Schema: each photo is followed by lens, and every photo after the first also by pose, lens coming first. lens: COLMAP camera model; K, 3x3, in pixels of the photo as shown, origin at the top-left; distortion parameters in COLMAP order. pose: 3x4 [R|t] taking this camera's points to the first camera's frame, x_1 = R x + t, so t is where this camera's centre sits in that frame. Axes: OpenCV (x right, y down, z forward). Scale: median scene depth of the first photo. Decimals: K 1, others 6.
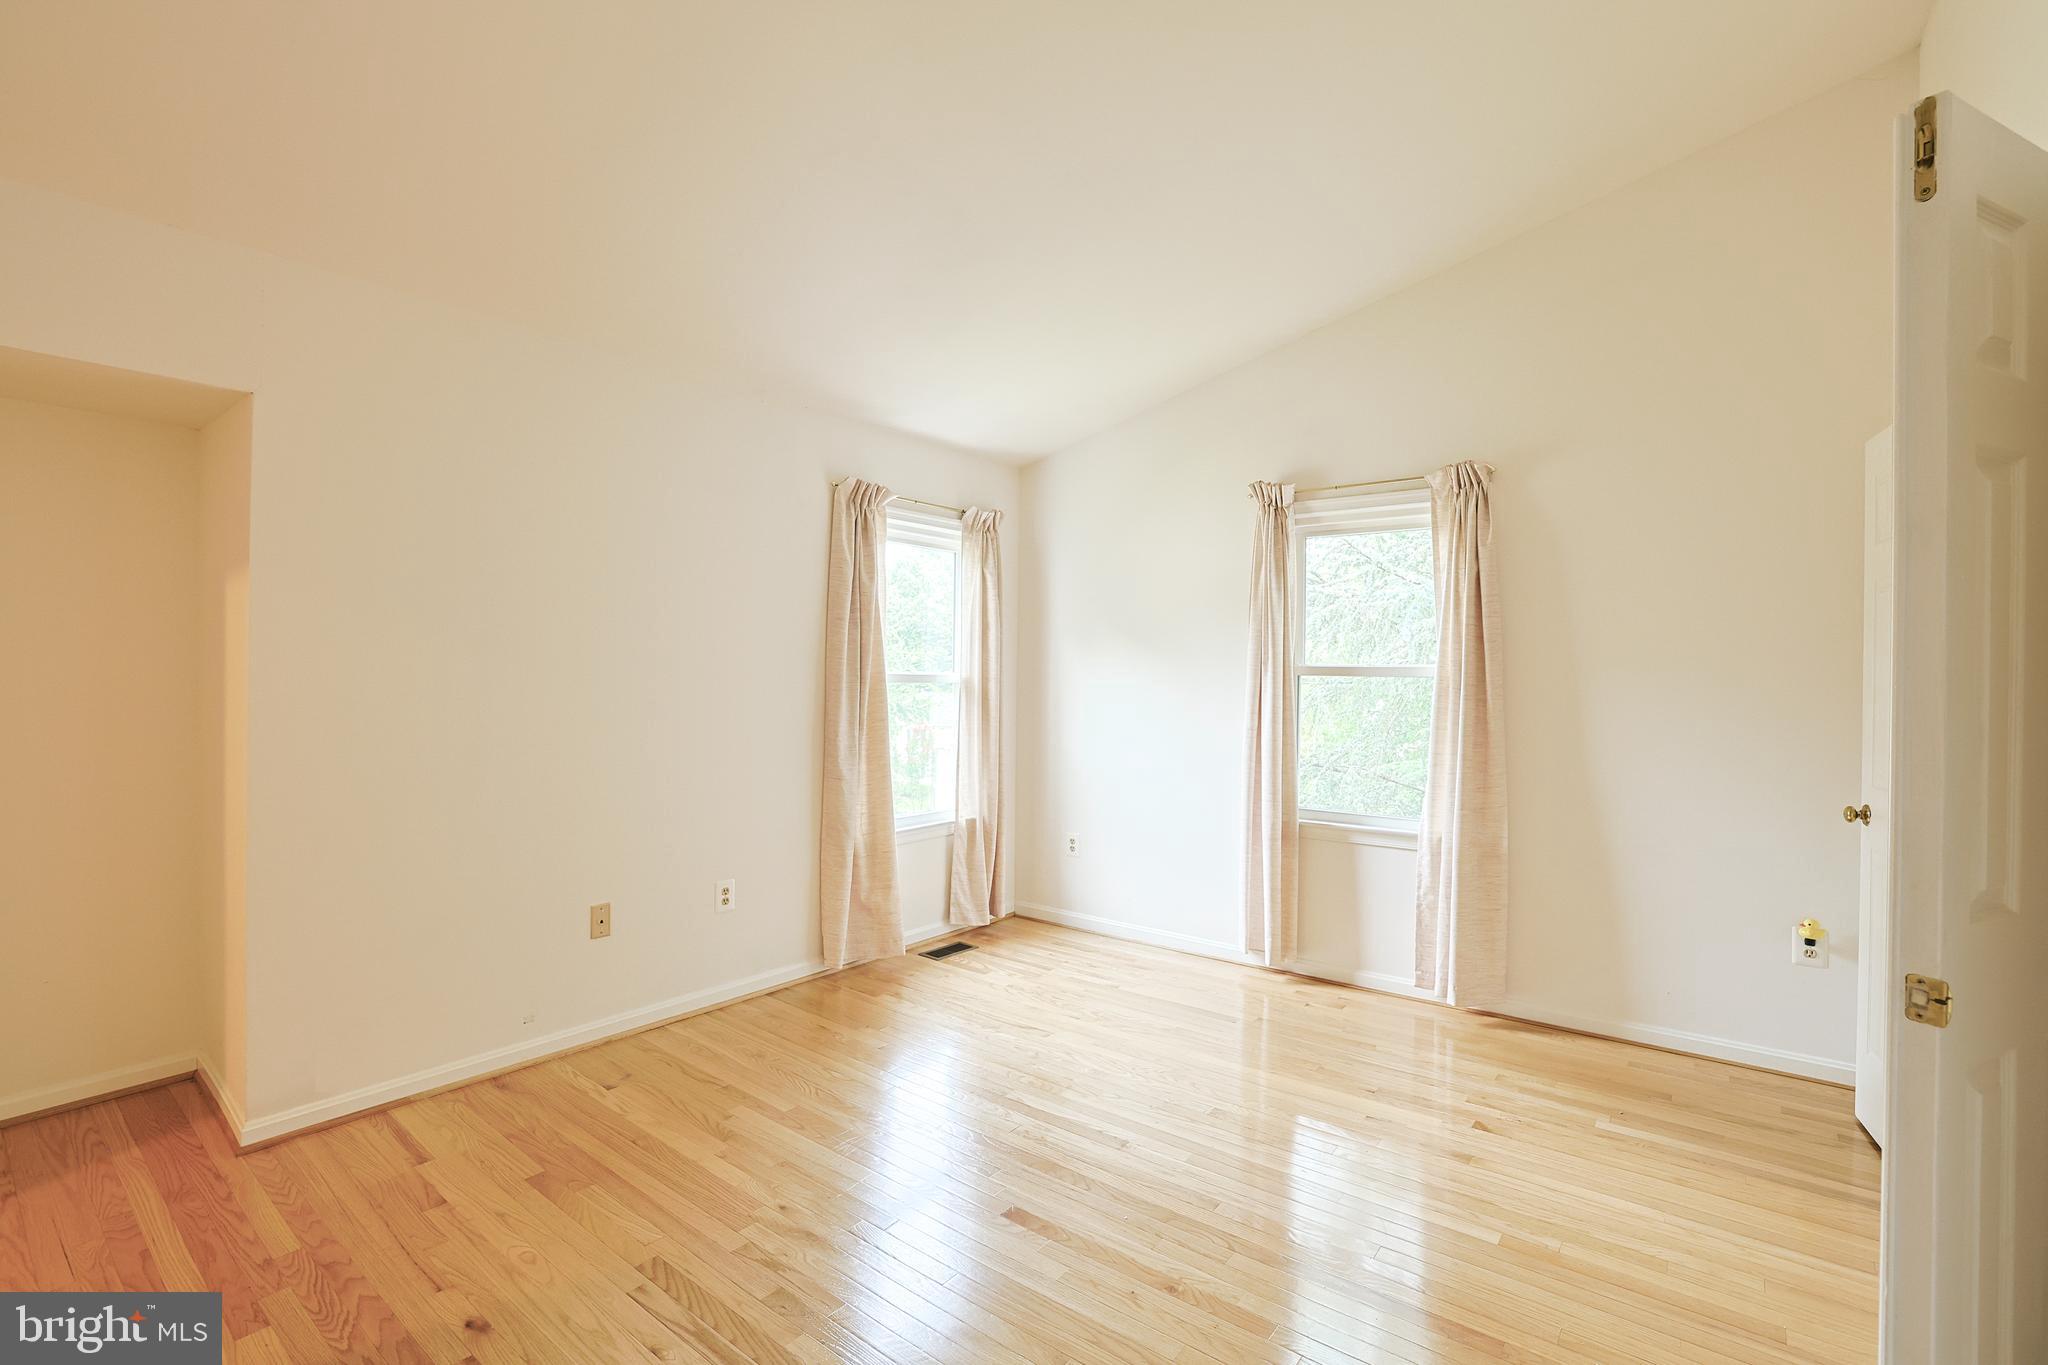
lens RADIAL K [[926.0, 0, 1004.2], [0, 926.0, 680.6], [0, 0, 1]] dist [-0.050530, 0.018811]
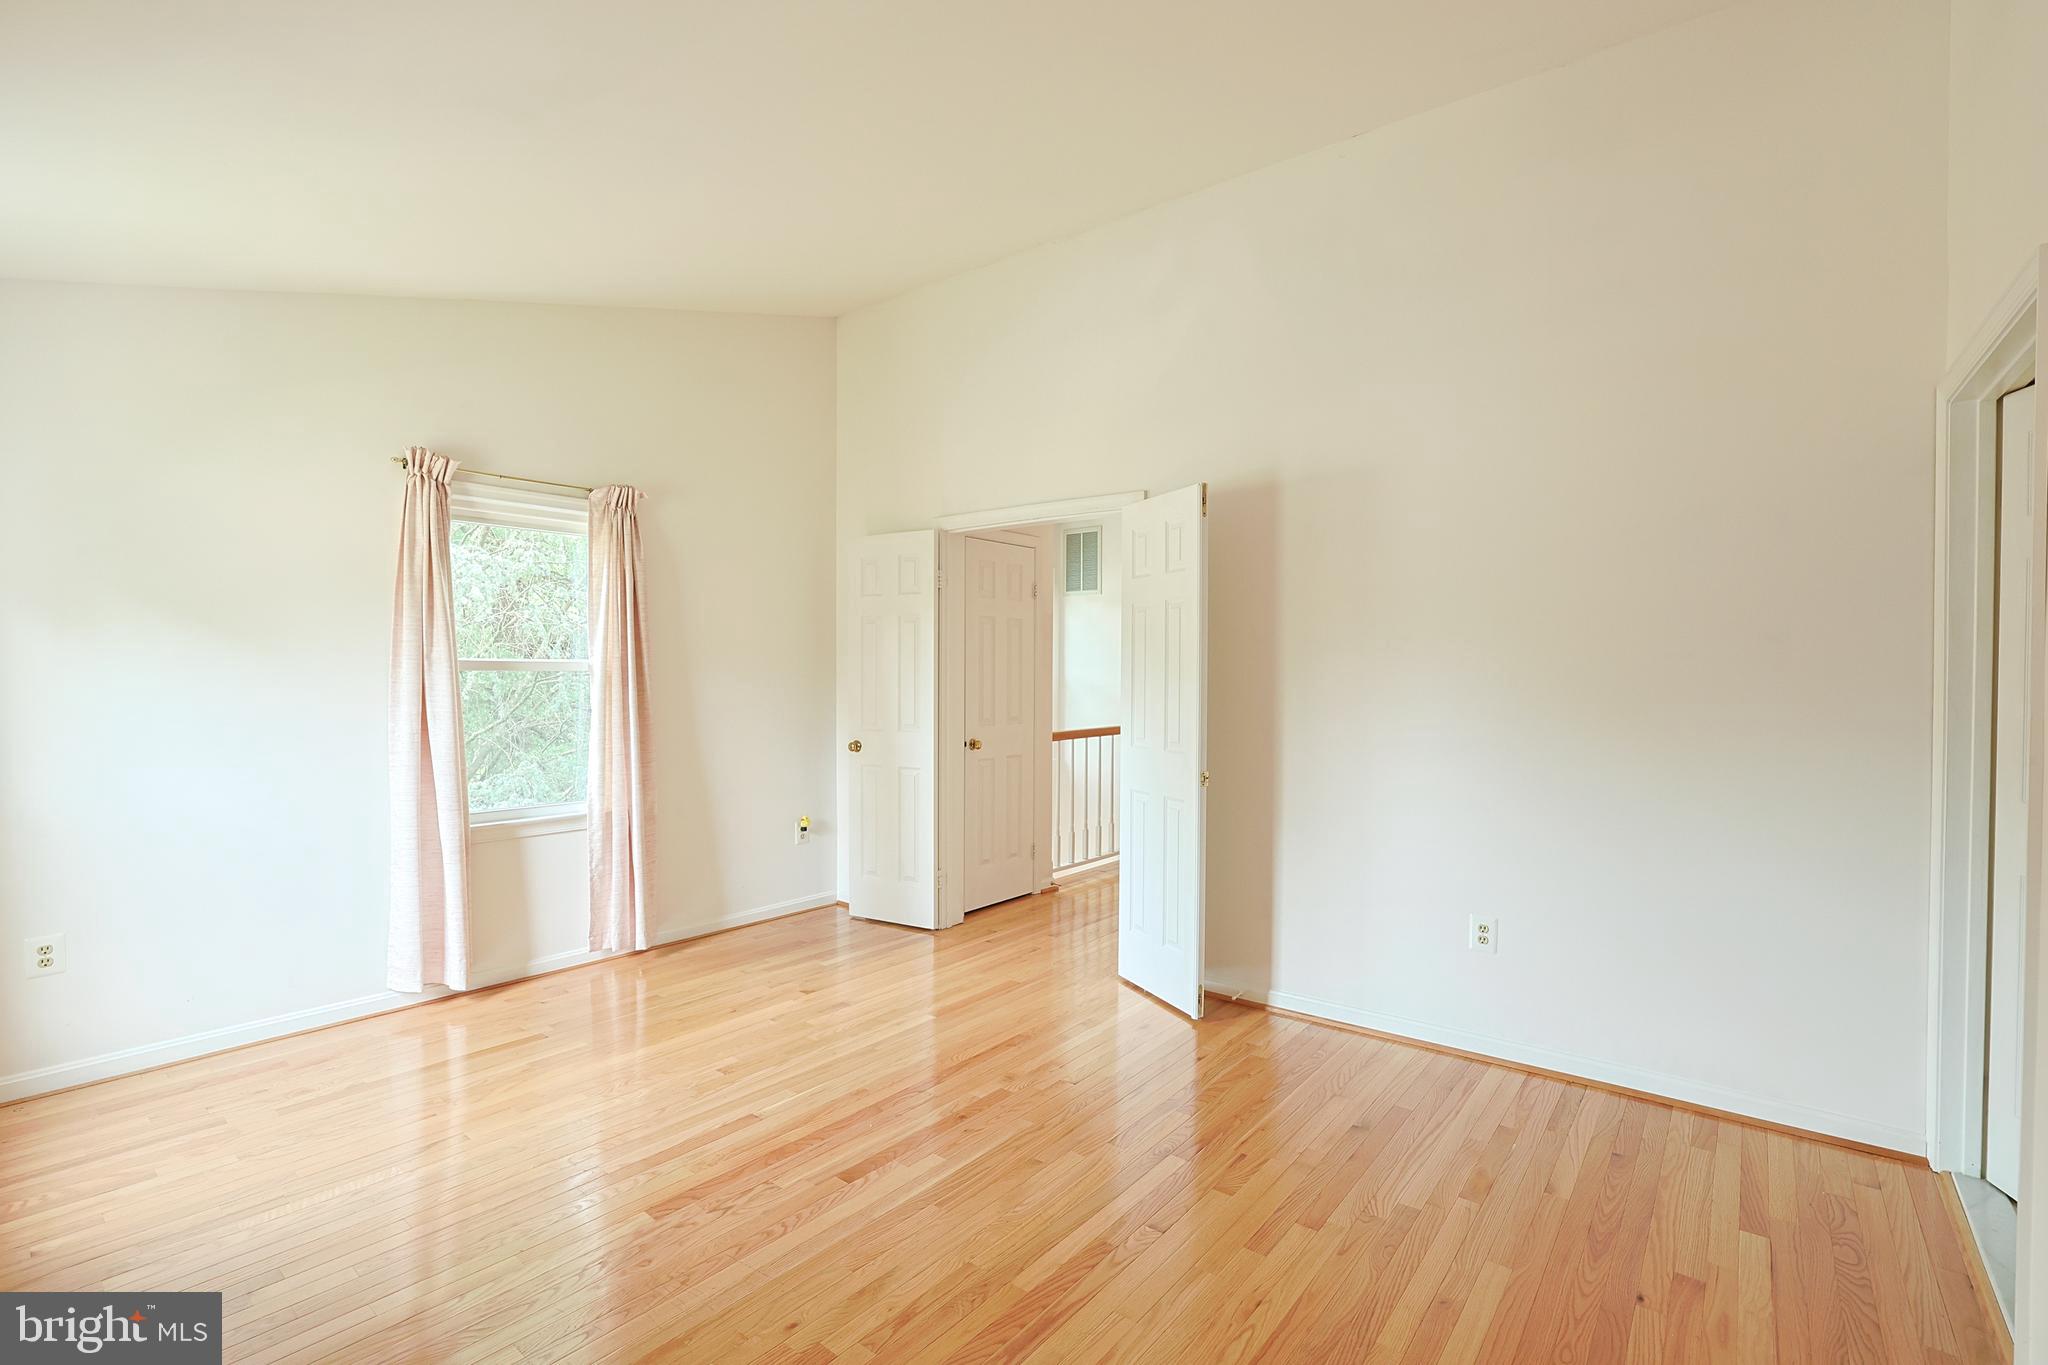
lens RADIAL K [[926.0, 0, 1004.2], [0, 926.0, 680.6], [0, 0, 1]] dist [-0.050530, 0.018811]
pose [[0.017221, -0.021598, 0.999618, -0.640538], [0.000887, 0.999767, 0.021586, -0.015988], [-0.999851, 0.000515, 0.017236, 0.483556]]
